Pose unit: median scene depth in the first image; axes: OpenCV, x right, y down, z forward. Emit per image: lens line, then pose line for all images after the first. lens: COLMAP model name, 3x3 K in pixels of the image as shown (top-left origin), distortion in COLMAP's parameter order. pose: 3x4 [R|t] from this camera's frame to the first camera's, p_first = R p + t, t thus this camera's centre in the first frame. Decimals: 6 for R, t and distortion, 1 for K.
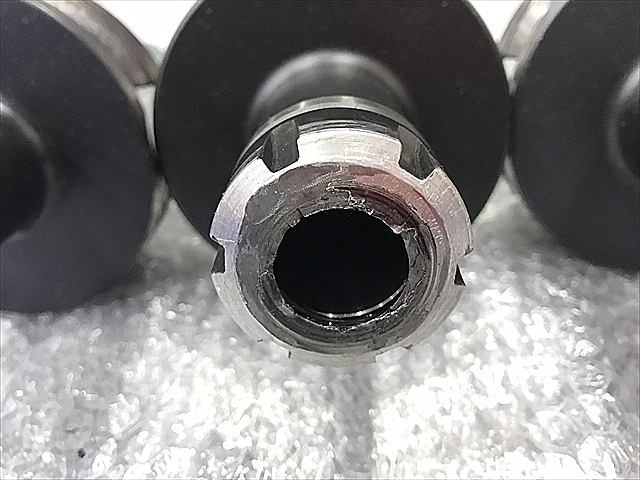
lens RADIAL K [[516.2, 0, 319.0], [0, 516.2, 241.3], [0, 0, 1]] dist [0.003778, -0.006878]
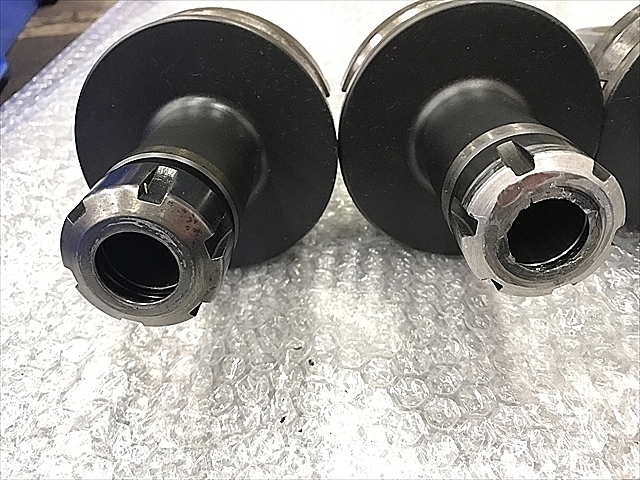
lens RADIAL K [[516.2, 0, 316.1], [0, 516.2, 238.0], [0, 0, 1]] dist [0.003778, -0.006878]
pose [[0.997099, 0.006772, 0.075812, -0.859226], [-0.009761, 0.999187, 0.039126, 0.007068], [-0.075485, -0.039753, 0.996354, -0.618850]]
